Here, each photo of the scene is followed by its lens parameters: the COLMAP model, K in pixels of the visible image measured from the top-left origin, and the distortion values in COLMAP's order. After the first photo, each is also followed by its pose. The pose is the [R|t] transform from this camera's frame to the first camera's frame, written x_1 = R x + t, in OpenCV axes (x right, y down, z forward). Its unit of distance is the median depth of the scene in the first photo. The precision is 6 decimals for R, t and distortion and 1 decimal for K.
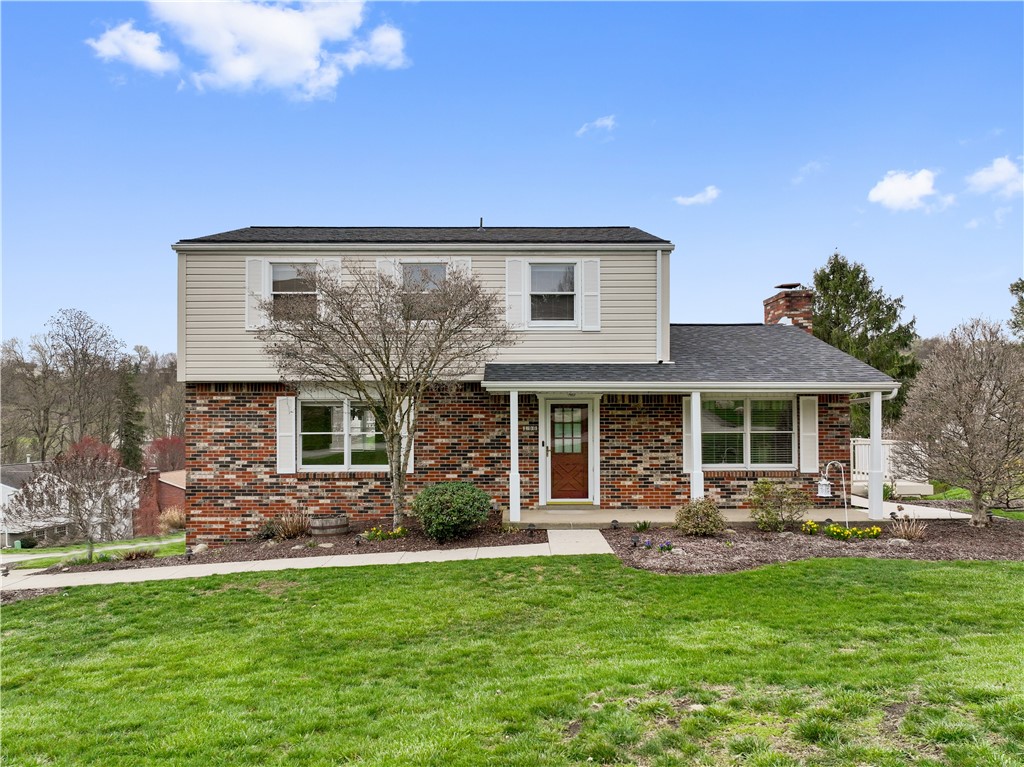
lens RADIAL K [[722.3, 0, 512.0], [0, 722.3, 383.5], [0, 0, 1]] dist [0.000558, -0.000048]
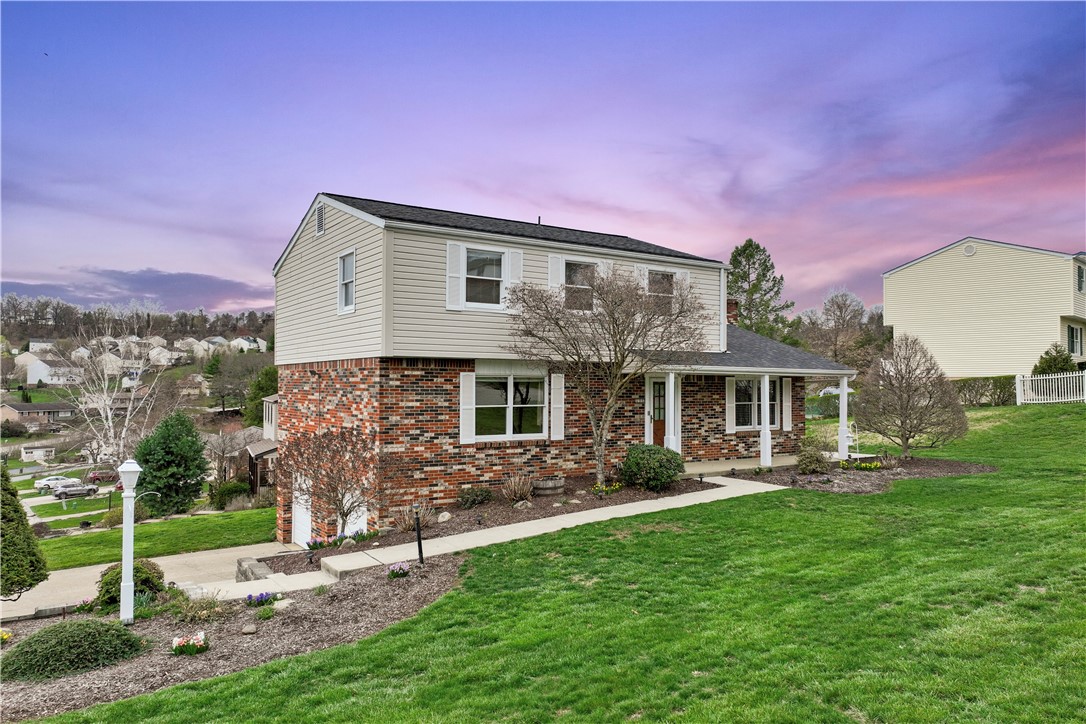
lens RADIAL K [[752.6, 0, 543.0], [0, 752.6, 362.0], [0, 0, 1]] dist [0.003647, 0.000158]
pose [[0.844141, 0.023206, 0.535619, -0.819708], [-0.026279, 0.999653, -0.001895, 0.001855], [-0.535477, -0.012476, 0.844458, -0.006085]]
